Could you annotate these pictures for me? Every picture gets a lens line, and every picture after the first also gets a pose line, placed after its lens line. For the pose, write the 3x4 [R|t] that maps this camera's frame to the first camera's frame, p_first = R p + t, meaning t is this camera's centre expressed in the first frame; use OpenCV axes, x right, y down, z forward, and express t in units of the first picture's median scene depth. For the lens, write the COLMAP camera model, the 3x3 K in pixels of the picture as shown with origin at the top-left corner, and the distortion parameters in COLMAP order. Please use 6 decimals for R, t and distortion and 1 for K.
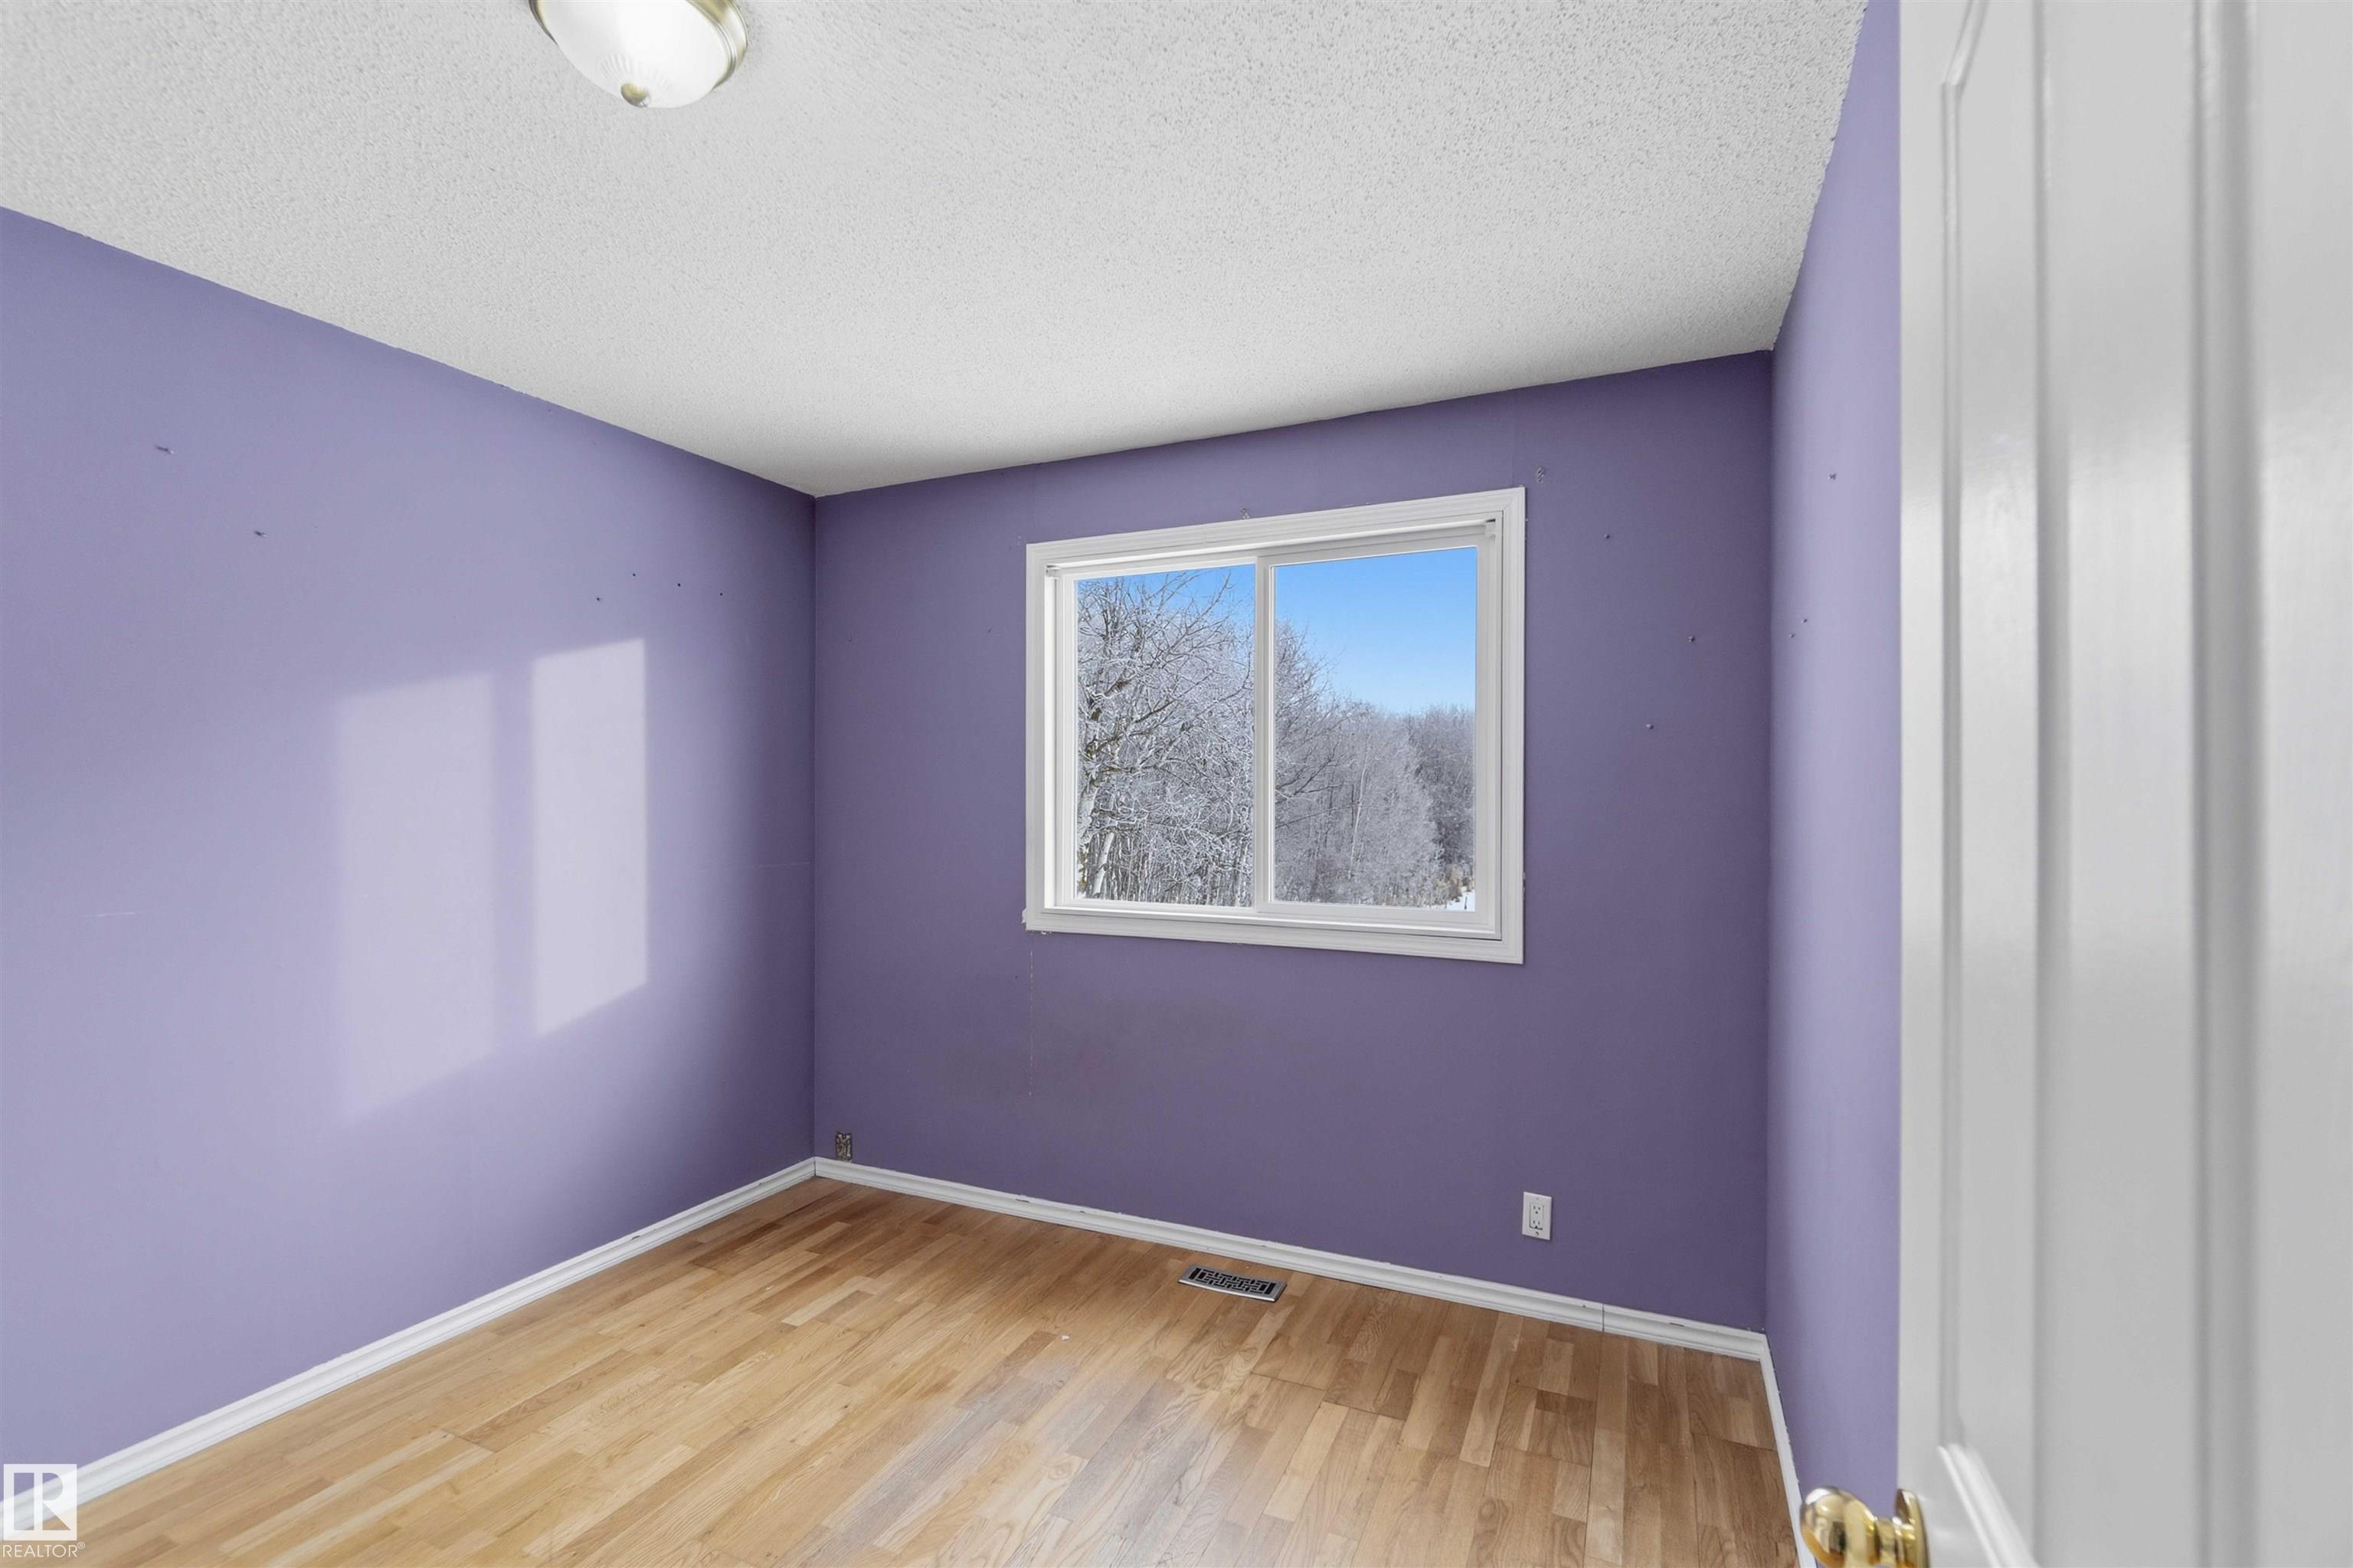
lens RADIAL K [[1031.1, 0, 1170.9], [0, 1031.1, 787.9], [0, 0, 1]] dist [-0.004458, 0.001187]
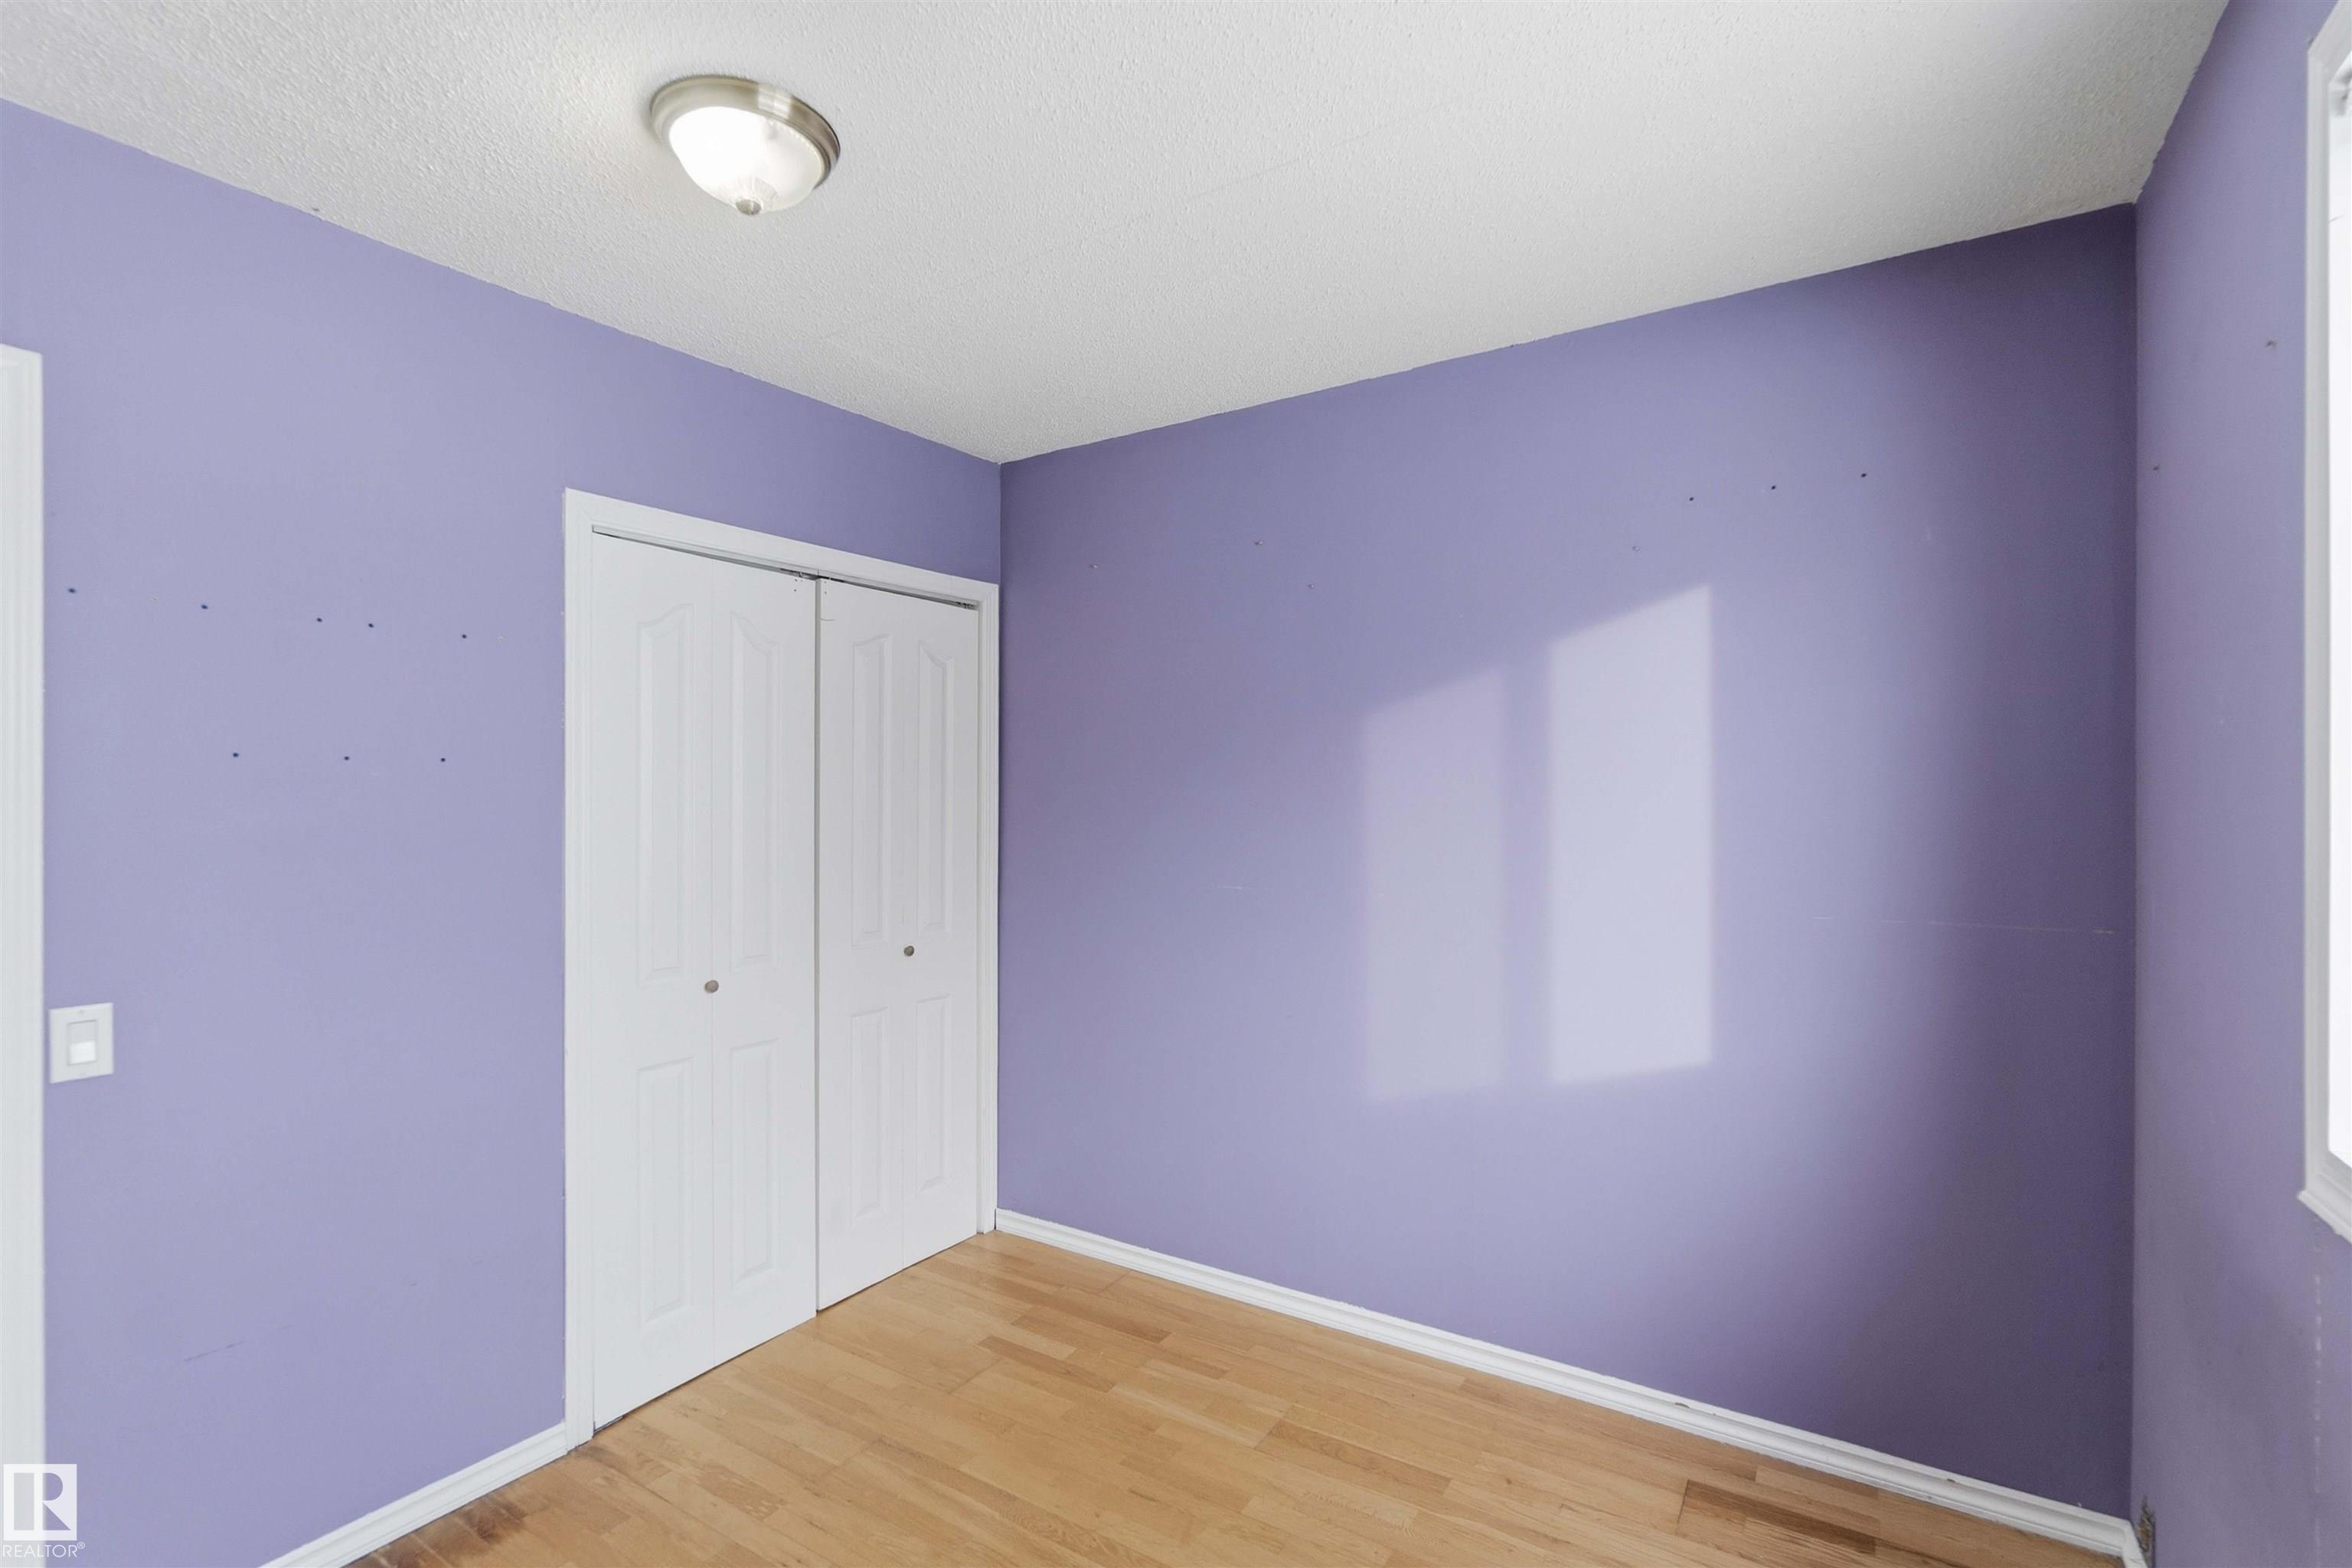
lens RADIAL K [[1030.6, 0, 1169.7], [0, 1030.6, 804.7], [0, 0, 1]] dist [-0.004458, 0.001187]
pose [[-0.129827, -0.005154, -0.991523, 0.292776], [0.009129, 0.999938, -0.006393, 0.011485], [0.991495, -0.009882, -0.129772, 0.840979]]
